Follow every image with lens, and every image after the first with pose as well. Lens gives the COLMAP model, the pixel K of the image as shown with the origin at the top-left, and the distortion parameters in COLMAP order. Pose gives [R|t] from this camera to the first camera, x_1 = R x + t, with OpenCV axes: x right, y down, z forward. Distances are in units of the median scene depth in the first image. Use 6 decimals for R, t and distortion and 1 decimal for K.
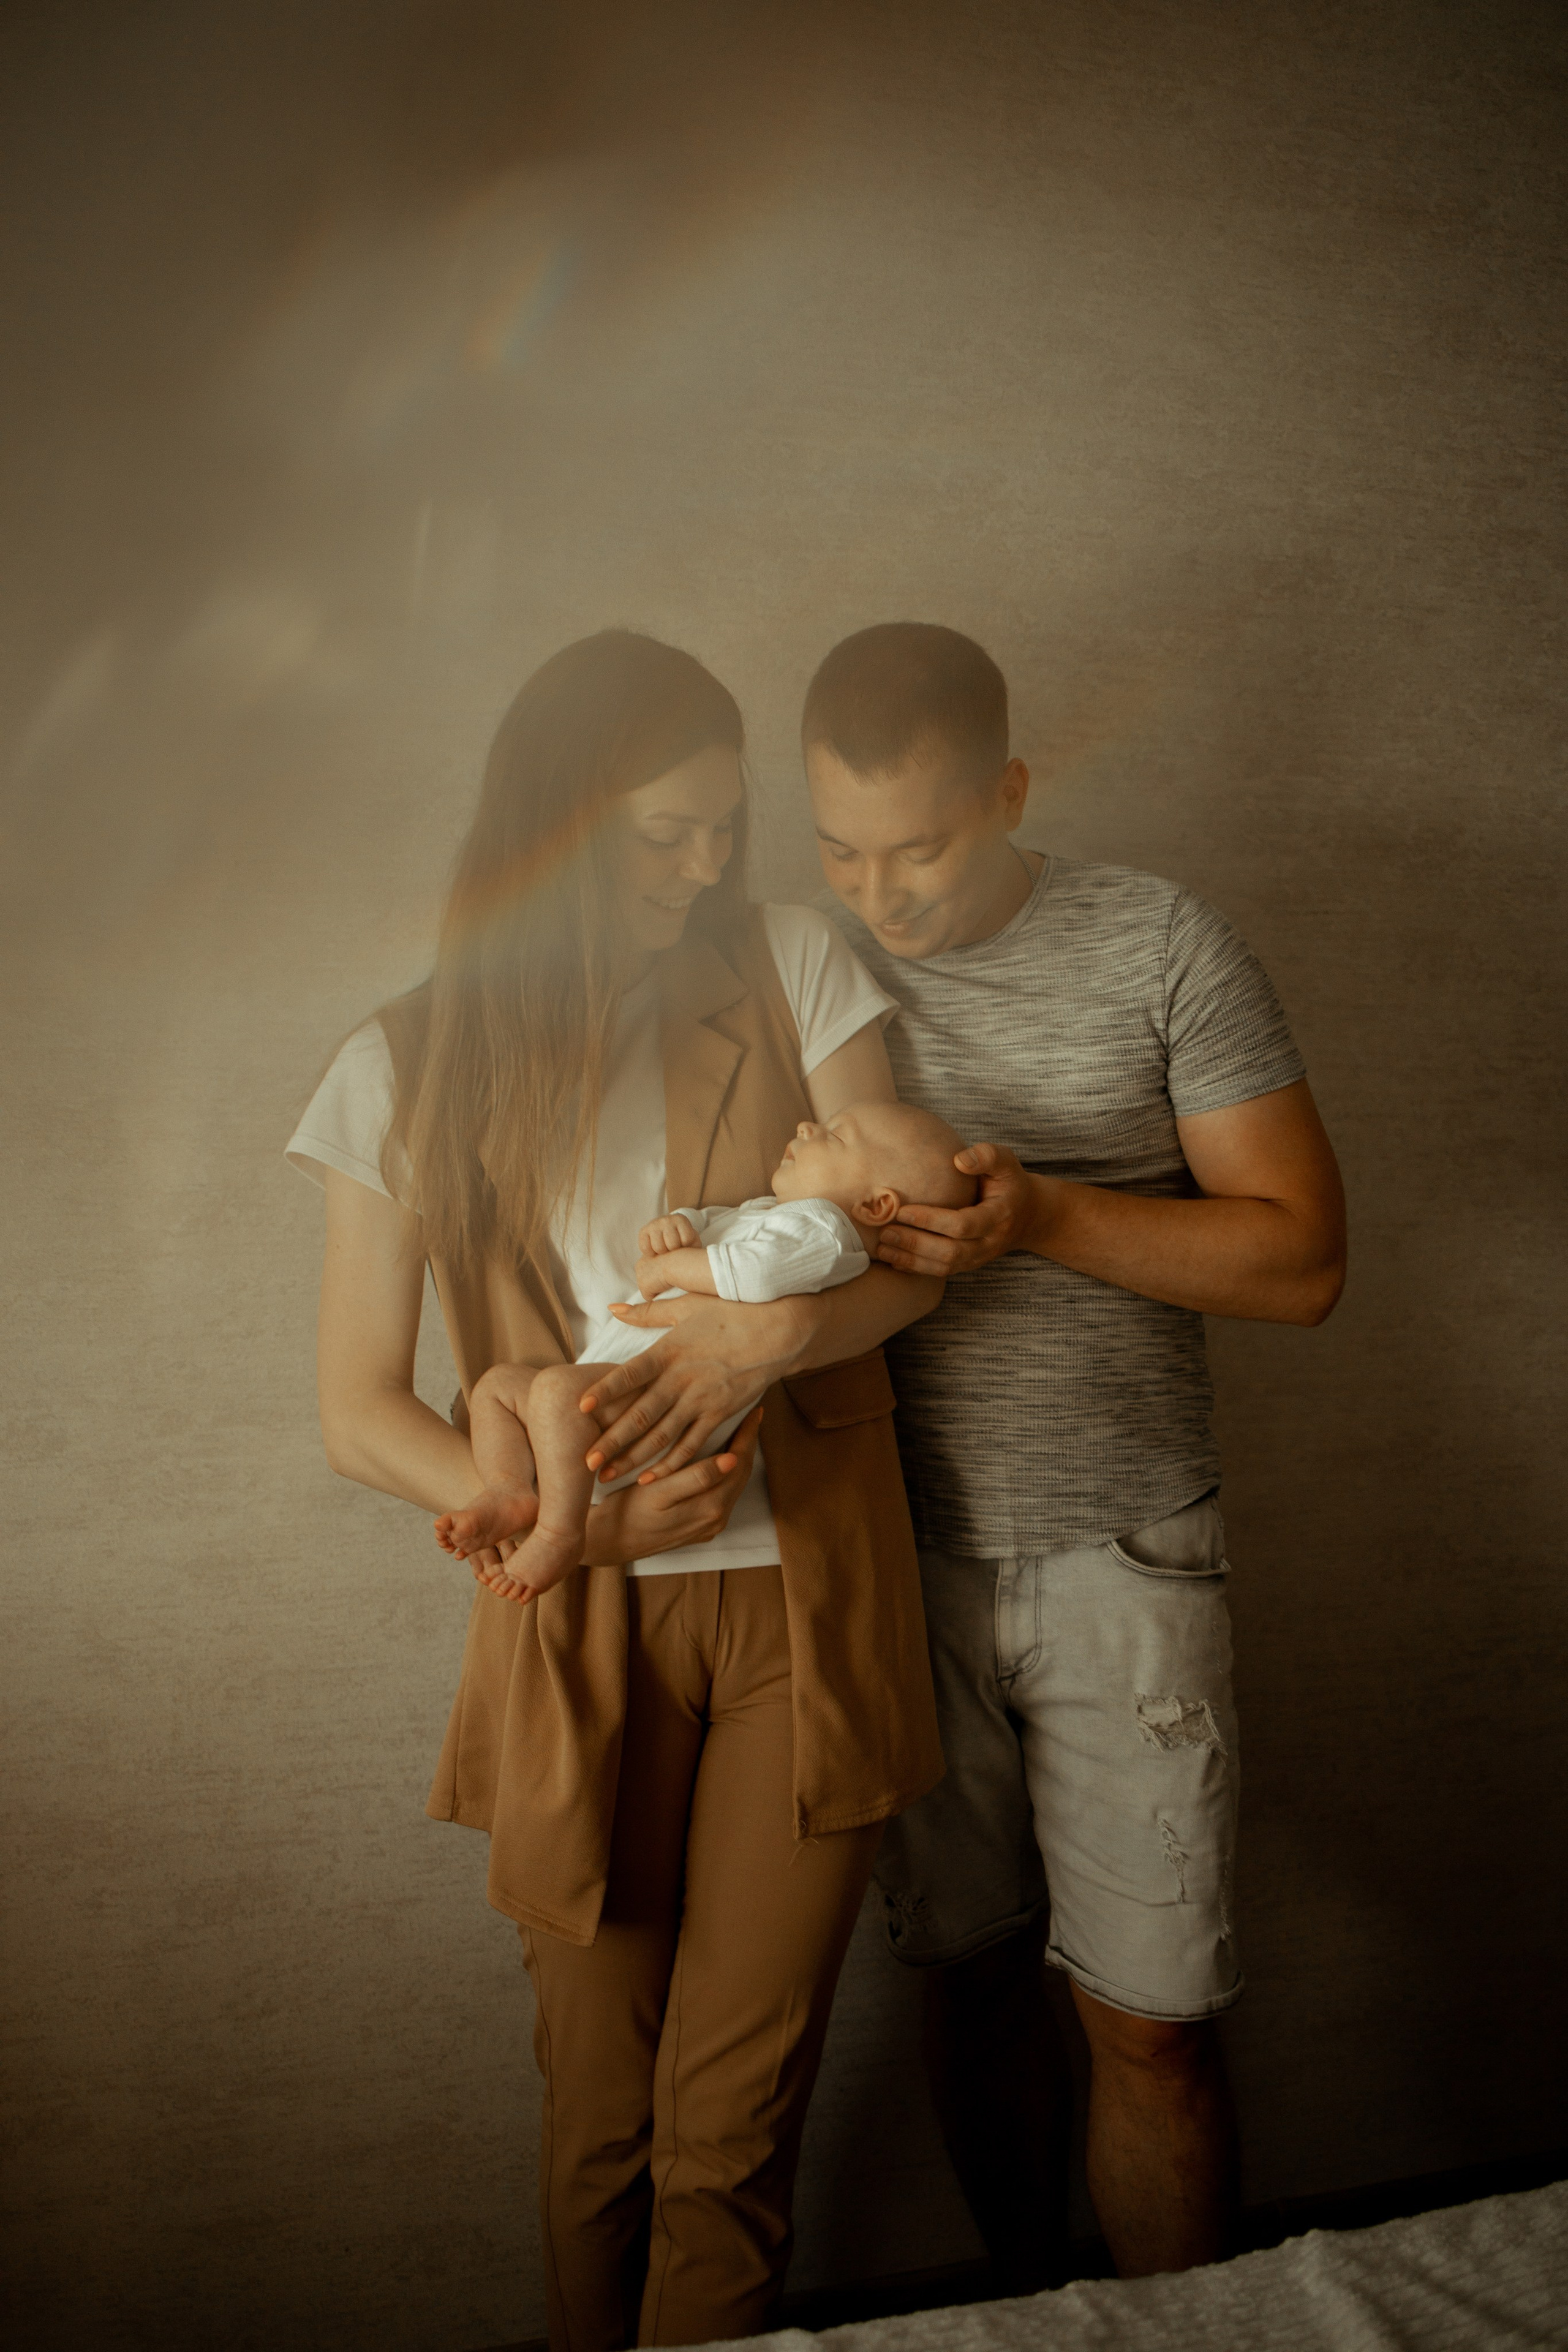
lens RADIAL K [[2329.9, 0, 774.4], [0, 2329.9, 1173.8], [0, 0, 1]] dist [-0.040135, 0.000000]
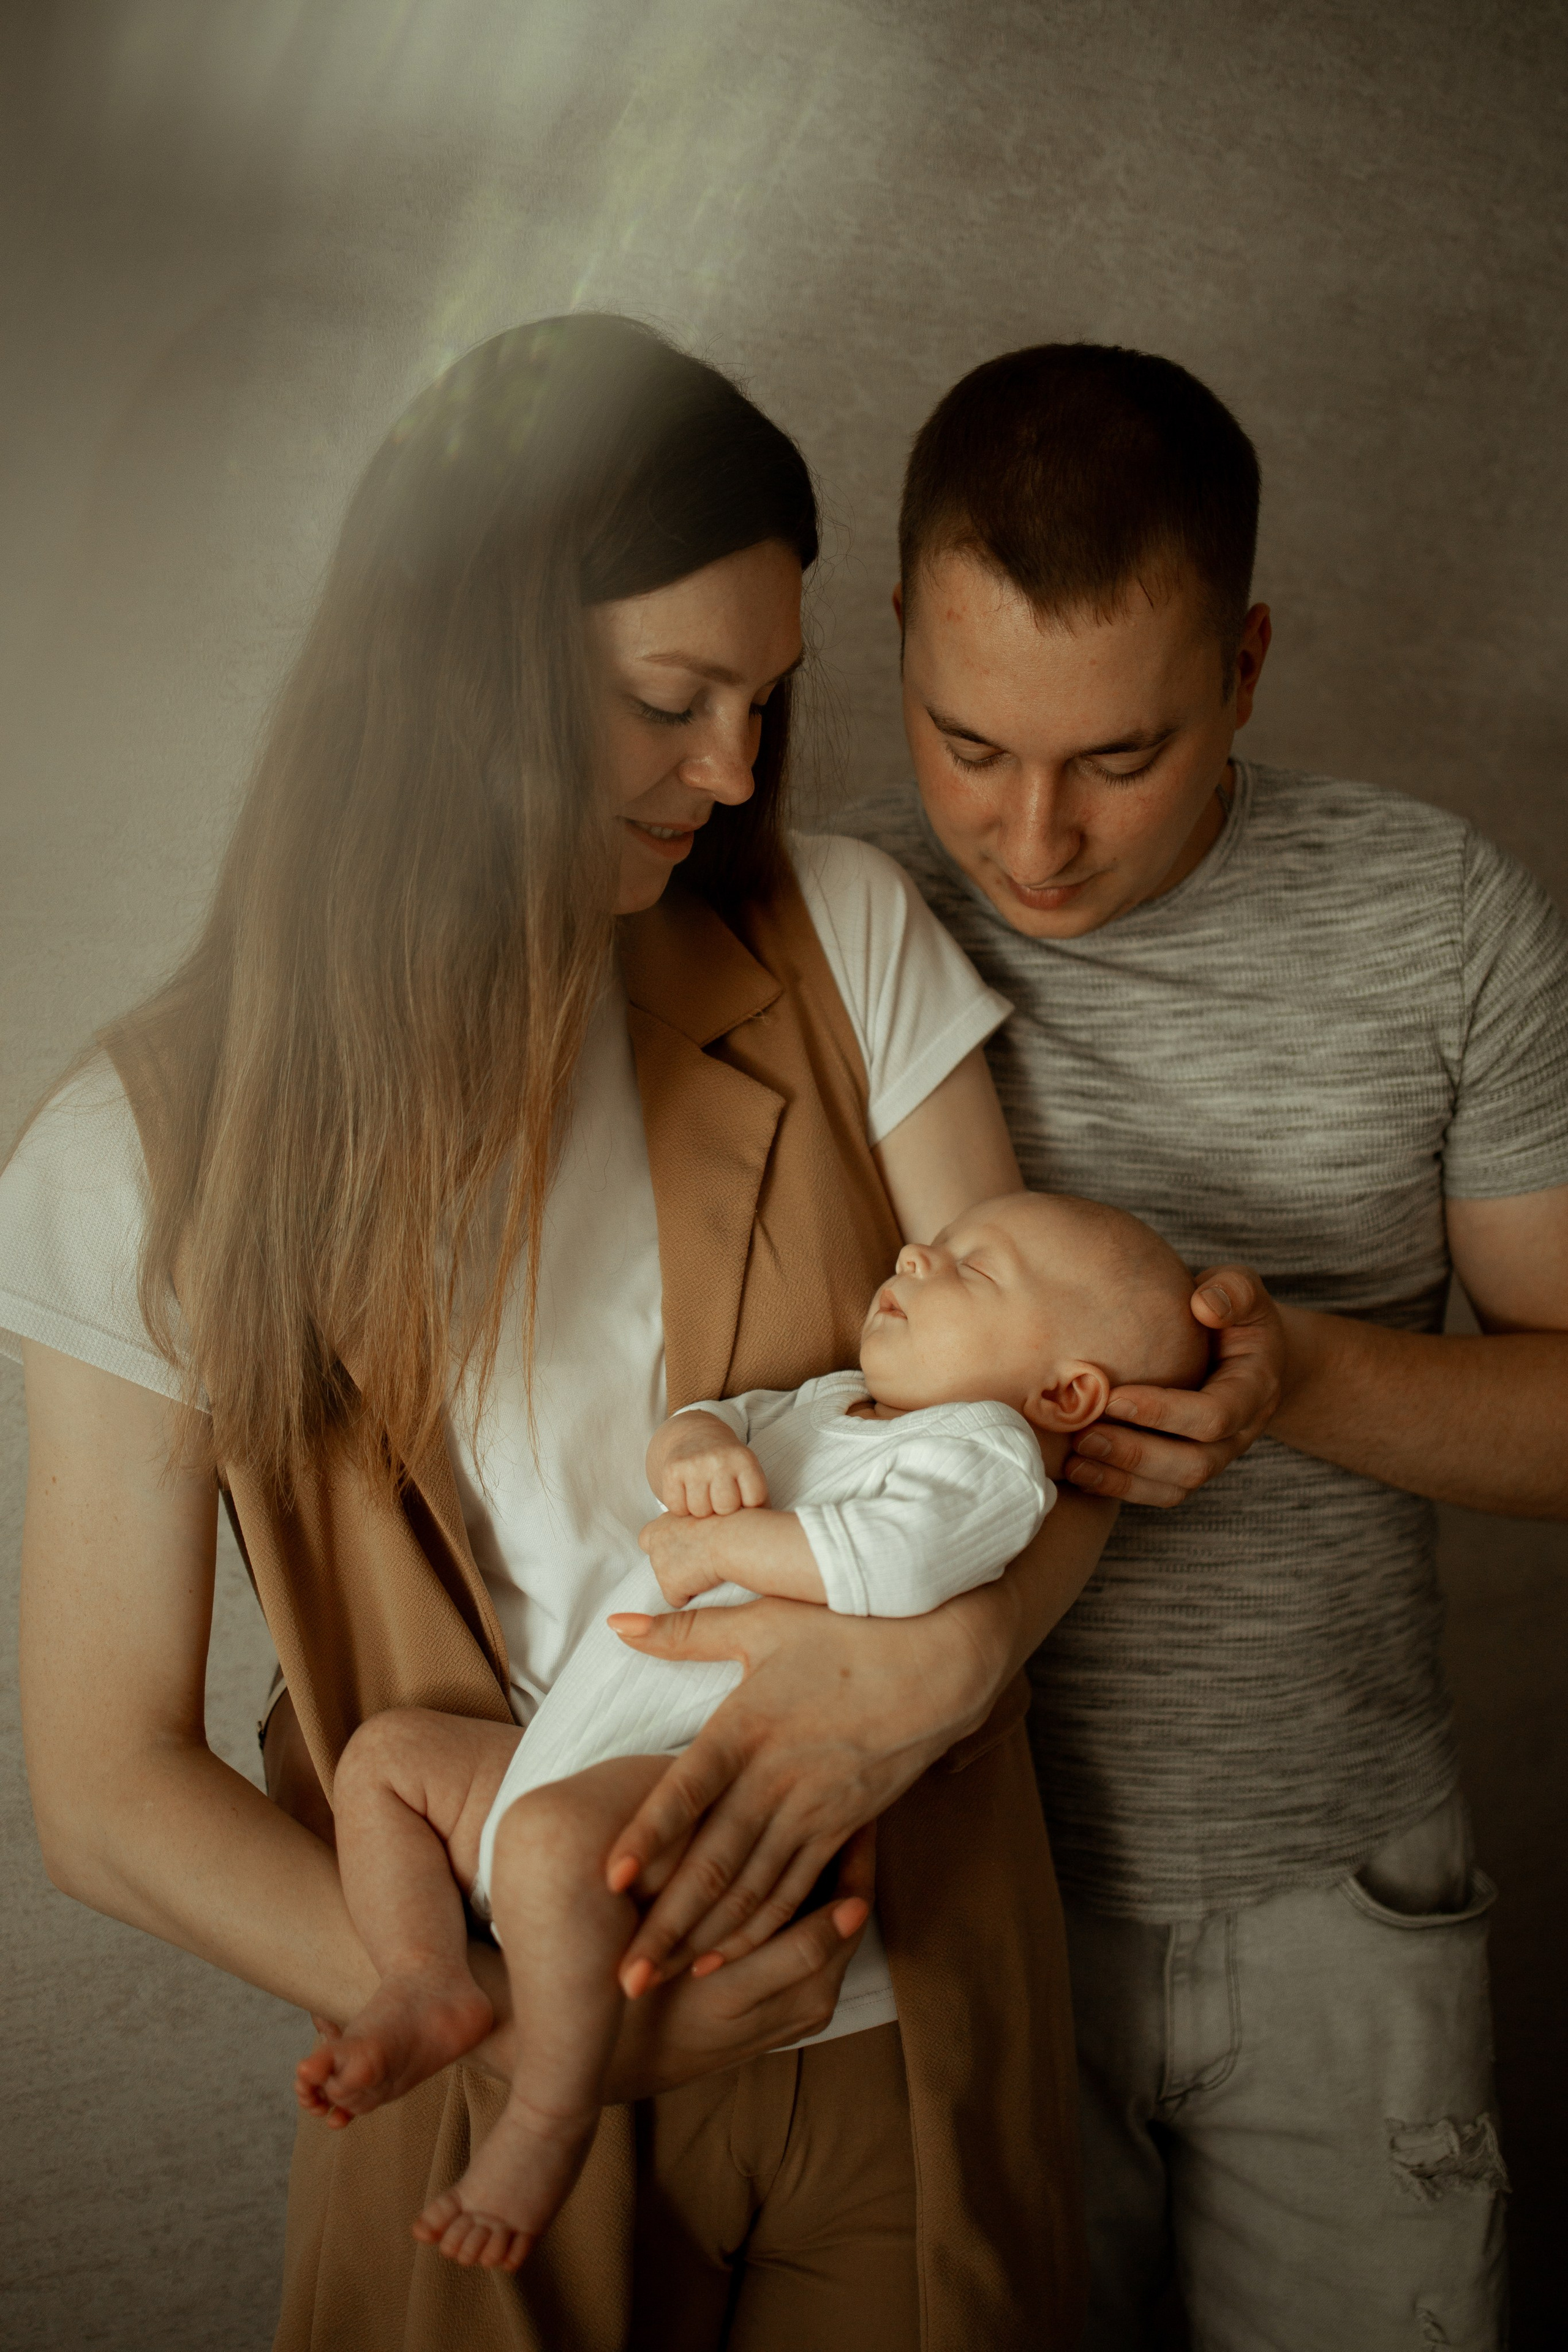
lens RADIAL K [[2329.9, 0, 792.8], [0, 2329.9, 1179.4], [0, 0, 1]] dist [-0.040135, 0.000000]
pose [[0.983266, -0.010969, 0.181848, -0.112633], [-0.000444, 0.998039, 0.062599, -0.068273], [-0.182178, -0.061632, 0.981332, 0.433961]]
